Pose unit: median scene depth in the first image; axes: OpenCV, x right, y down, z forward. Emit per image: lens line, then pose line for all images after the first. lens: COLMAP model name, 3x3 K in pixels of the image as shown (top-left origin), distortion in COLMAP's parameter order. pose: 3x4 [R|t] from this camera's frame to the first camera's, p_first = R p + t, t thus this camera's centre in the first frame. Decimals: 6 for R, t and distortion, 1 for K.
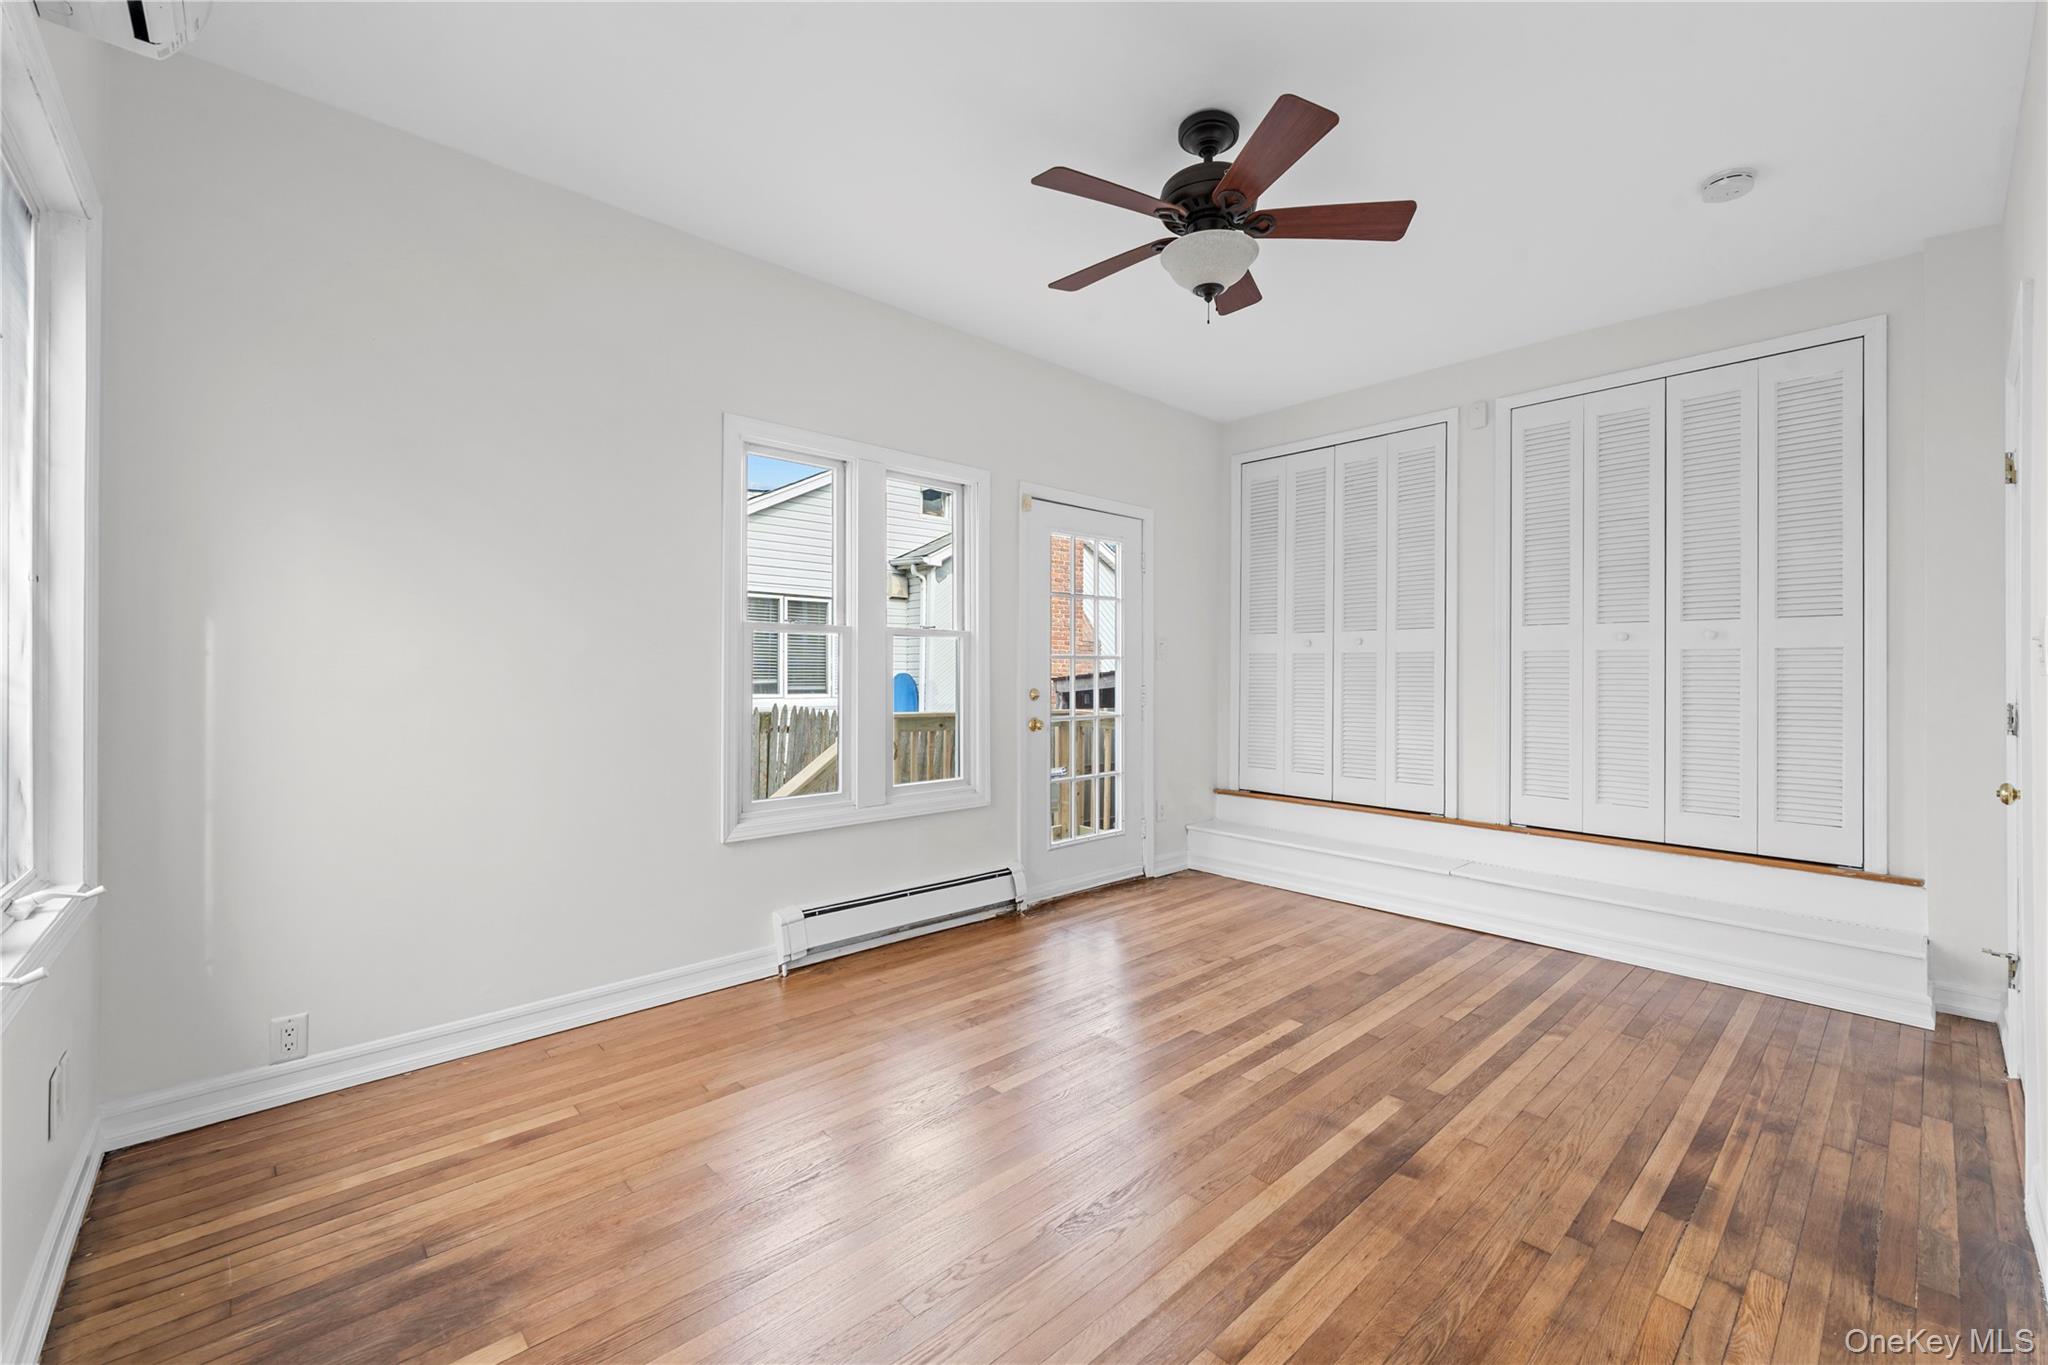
lens RADIAL K [[829.0, 0, 1026.6], [0, 829.0, 679.3], [0, 0, 1]] dist [0.000692, -0.002027]
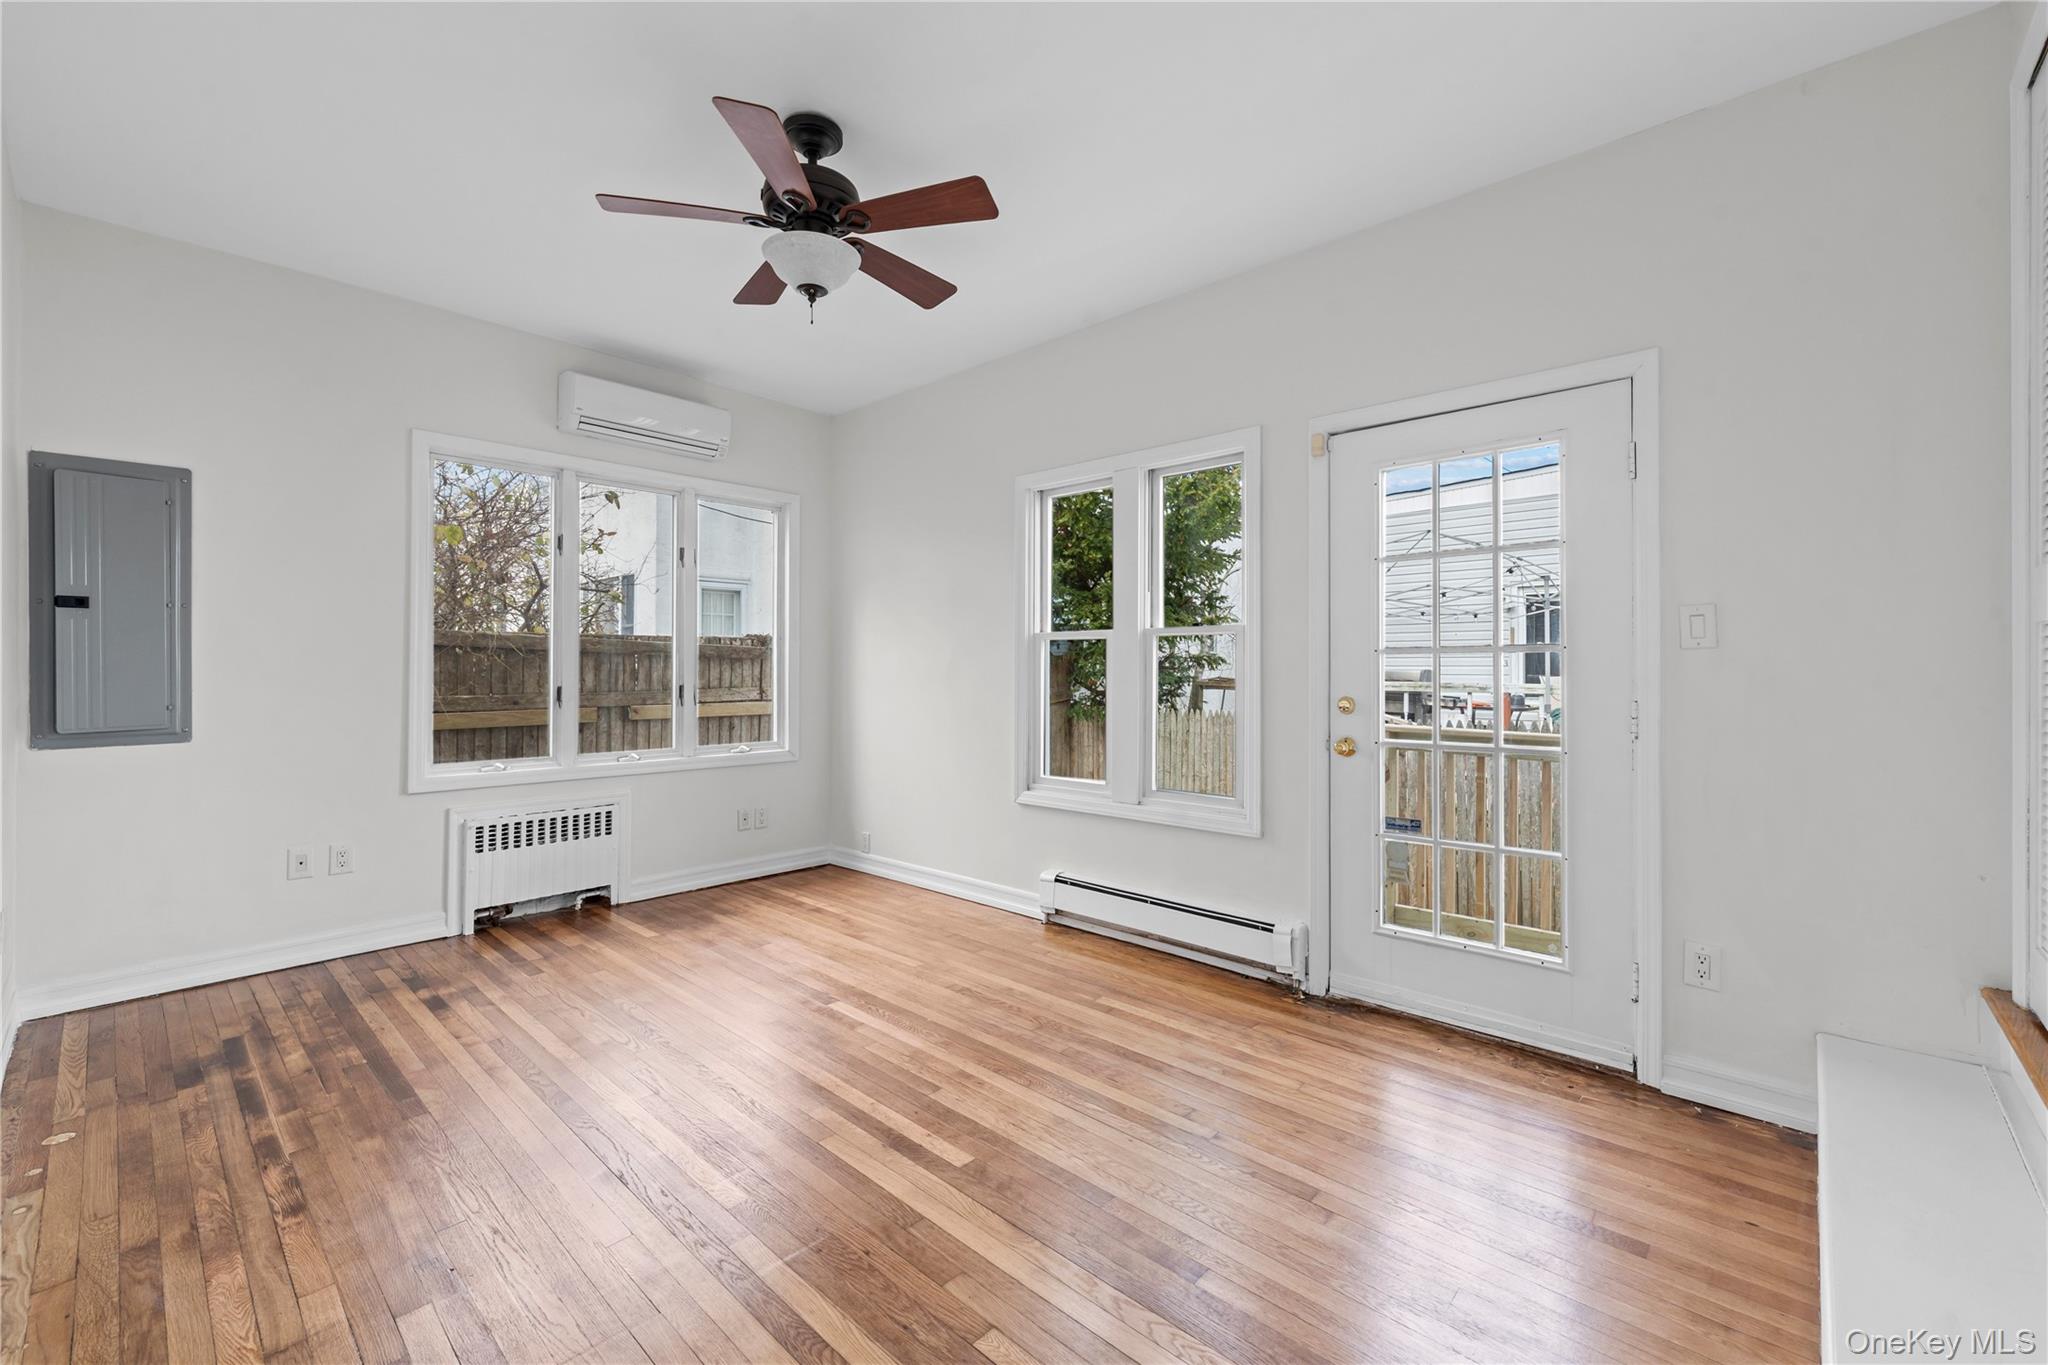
lens RADIAL K [[829.0, 0, 1027.4], [0, 829.0, 670.4], [0, 0, 1]] dist [0.000692, -0.002027]
pose [[0.086328, -0.005079, -0.996254, 0.964802], [-0.012414, 0.999904, -0.006174, -0.004786], [0.996189, 0.012900, 0.086257, 0.913472]]
